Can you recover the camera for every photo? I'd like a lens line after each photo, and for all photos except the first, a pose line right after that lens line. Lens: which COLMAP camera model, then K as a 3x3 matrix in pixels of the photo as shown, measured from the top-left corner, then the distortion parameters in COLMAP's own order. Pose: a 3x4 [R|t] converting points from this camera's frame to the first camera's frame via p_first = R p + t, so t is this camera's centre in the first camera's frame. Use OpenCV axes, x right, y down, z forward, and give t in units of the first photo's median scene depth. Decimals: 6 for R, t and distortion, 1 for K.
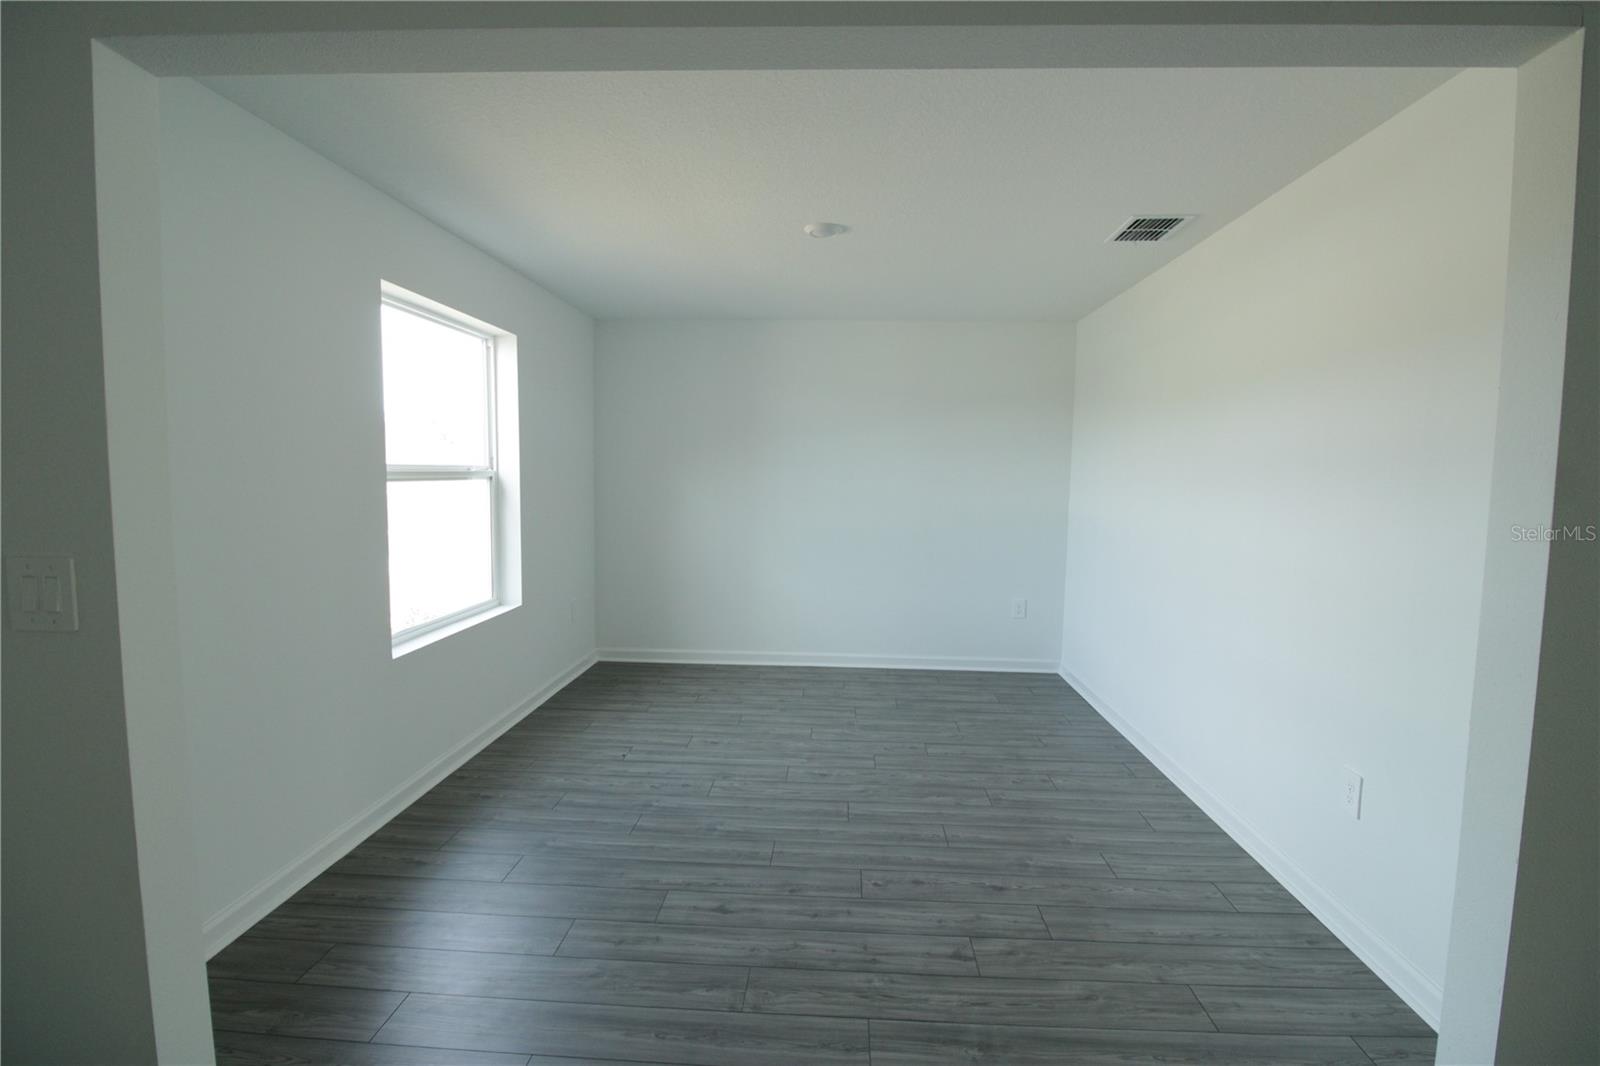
lens RADIAL K [[734.4, 0, 799.5], [0, 734.4, 527.4], [0, 0, 1]] dist [-0.005913, -0.007102]
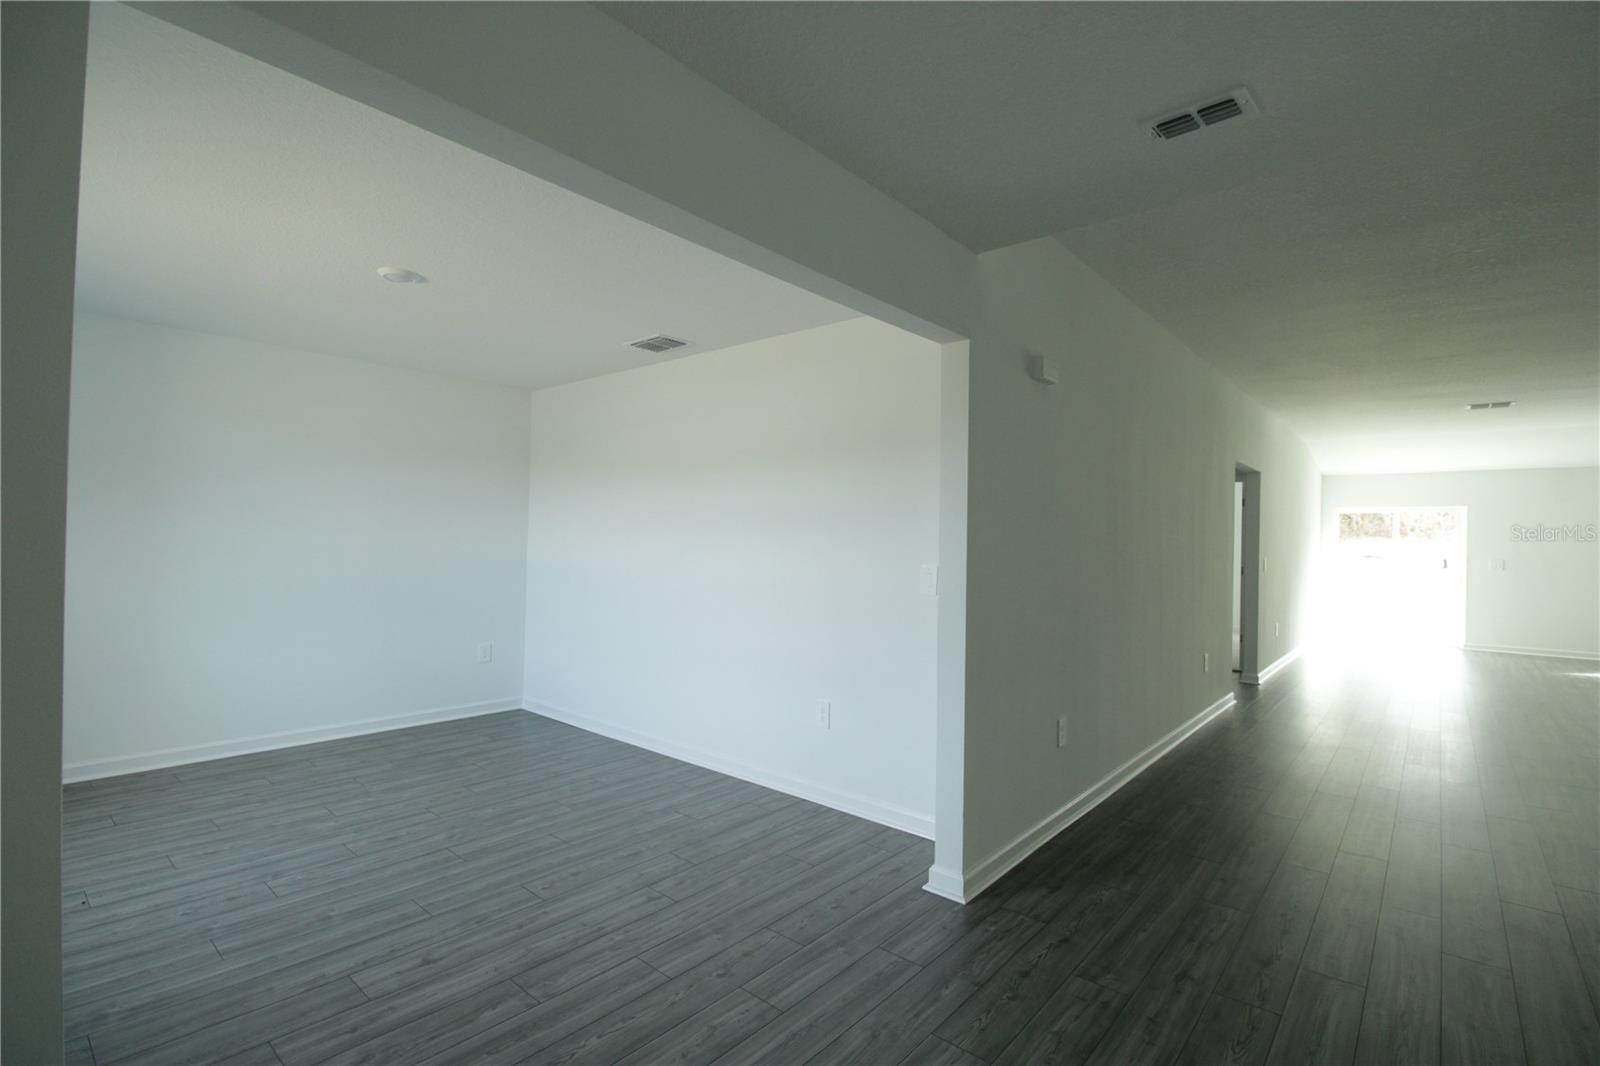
lens RADIAL K [[734.4, 0, 802.5], [0, 734.4, 532.8], [0, 0, 1]] dist [-0.005913, -0.007102]
pose [[0.617413, 0.005624, 0.786619, -0.409813], [0.048446, 0.997804, -0.045159, 0.014767], [-0.785146, 0.065990, 0.615785, -0.018534]]
